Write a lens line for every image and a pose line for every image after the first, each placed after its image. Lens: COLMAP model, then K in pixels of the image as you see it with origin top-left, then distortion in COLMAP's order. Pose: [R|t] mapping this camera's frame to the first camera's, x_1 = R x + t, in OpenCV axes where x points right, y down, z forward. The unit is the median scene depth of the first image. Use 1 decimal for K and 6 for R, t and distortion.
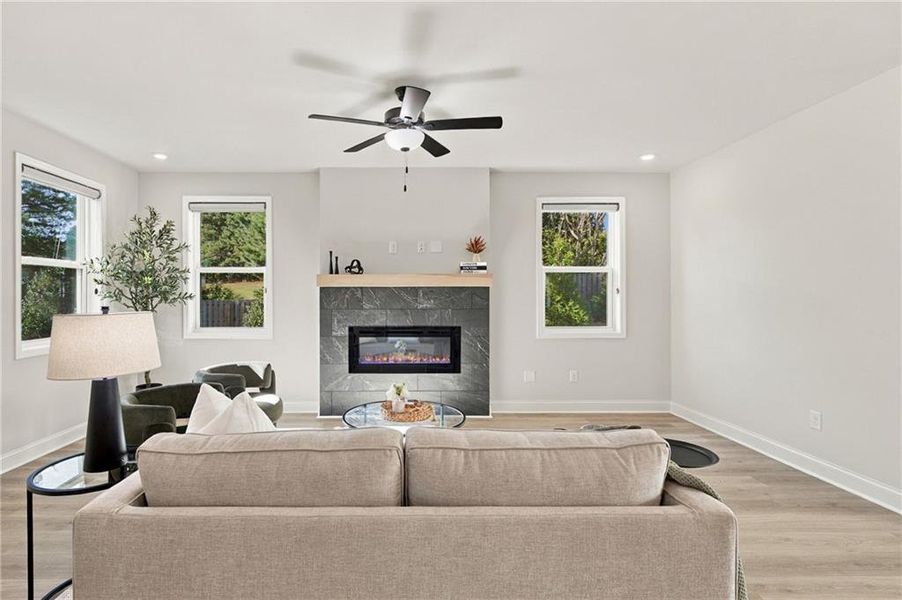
lens RADIAL K [[434.4, 0, 408.3], [0, 434.4, 296.5], [0, 0, 1]] dist [-0.000810, 0.000050]
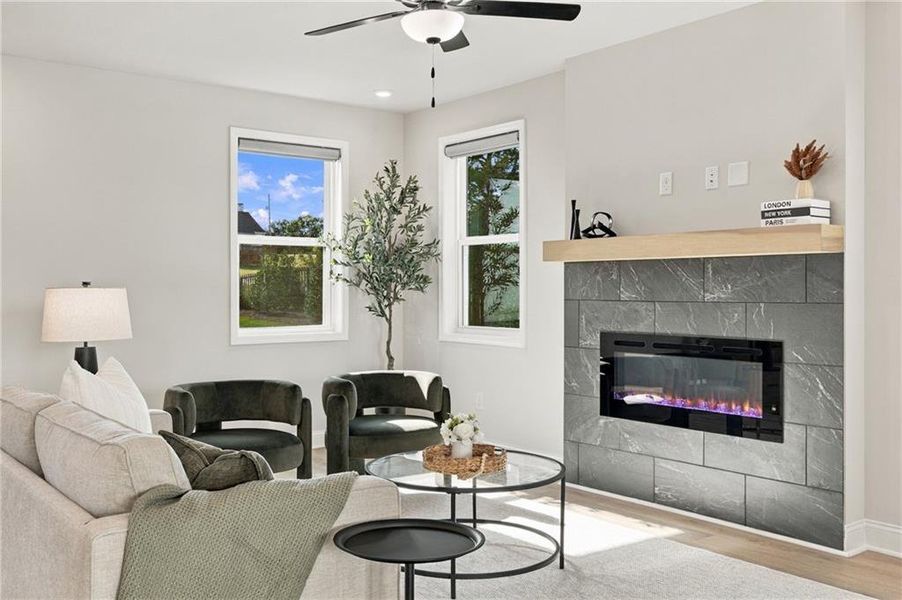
lens RADIAL K [[870.6, 0, 471.3], [0, 870.6, 283.6], [0, 0, 1]] dist [0.057217, 0.002230]
pose [[0.617537, -0.004525, -0.786529, 0.645606], [0.004959, 0.999986, -0.001859, 0.008440], [0.786526, -0.002752, 0.617551, 0.172342]]
